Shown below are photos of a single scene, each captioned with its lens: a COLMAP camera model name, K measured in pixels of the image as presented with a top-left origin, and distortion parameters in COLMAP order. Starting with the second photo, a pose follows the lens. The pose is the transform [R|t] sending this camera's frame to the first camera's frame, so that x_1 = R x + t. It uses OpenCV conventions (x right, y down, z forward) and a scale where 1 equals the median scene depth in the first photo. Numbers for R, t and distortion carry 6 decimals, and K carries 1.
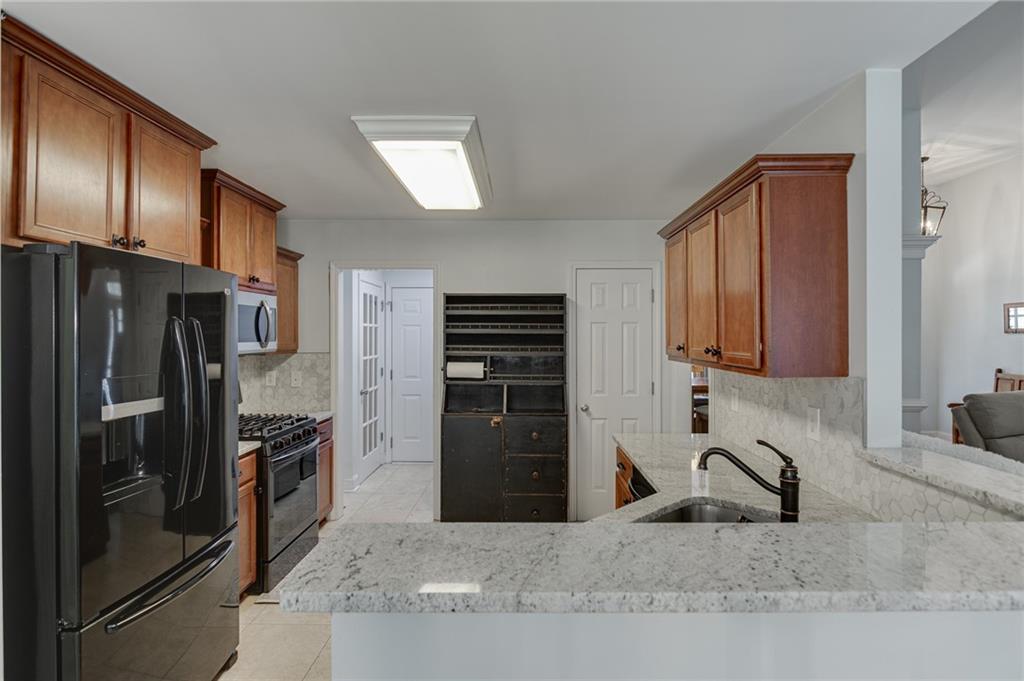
lens RADIAL K [[537.5, 0, 510.2], [0, 537.5, 333.1], [0, 0, 1]] dist [0.000343, -0.002954]
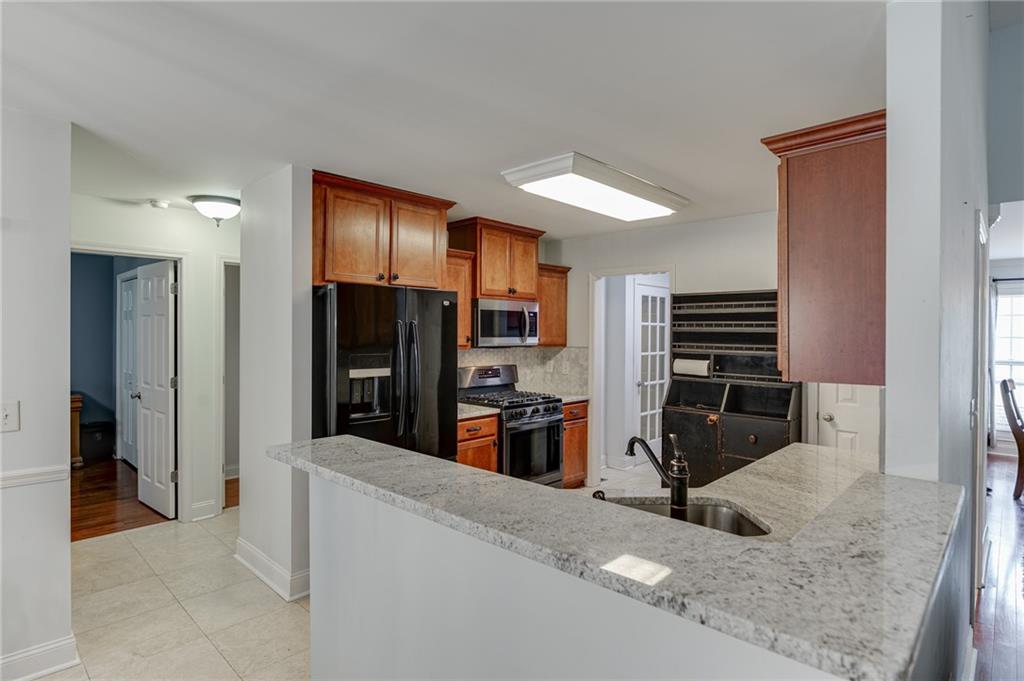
lens RADIAL K [[537.5, 0, 524.1], [0, 537.5, 334.4], [0, 0, 1]] dist [0.000343, -0.002954]
pose [[0.734335, 0.007716, -0.678744, 0.384934], [-0.004285, 0.999968, 0.006731, 0.000086], [0.678774, -0.002035, 0.734344, 0.020077]]
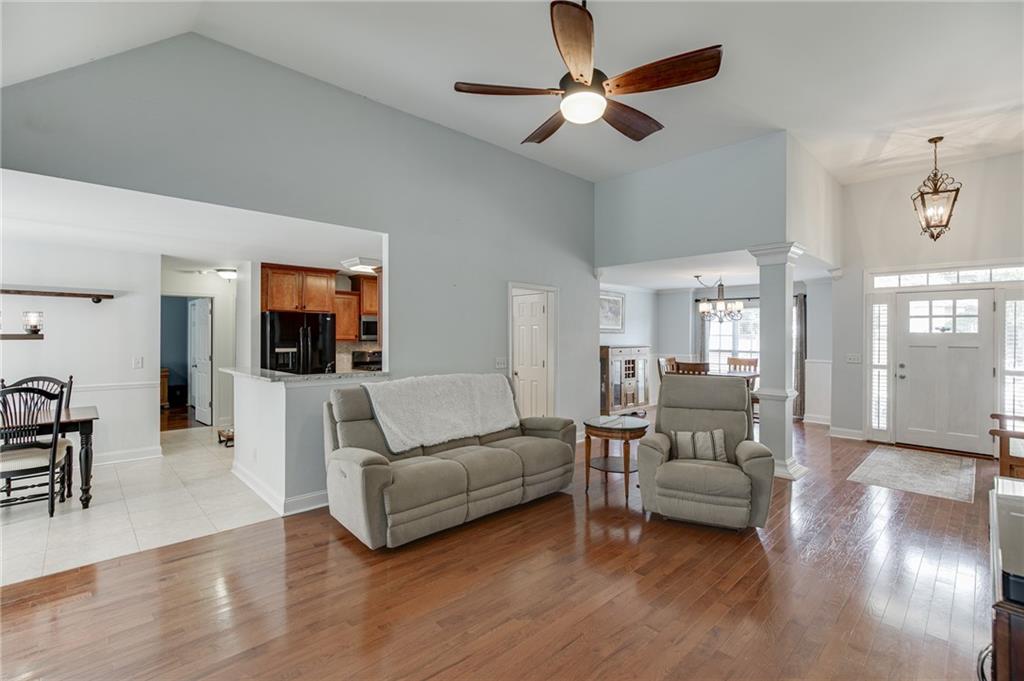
lens RADIAL K [[459.7, 0, 512.1], [0, 459.7, 332.1], [0, 0, 1]] dist [-0.008409, 0.000908]
pose [[0.696645, -0.002499, -0.717412, 1.283869], [-0.000432, 0.999992, -0.003903, 0.007816], [0.717416, 0.003029, 0.696639, -0.080122]]
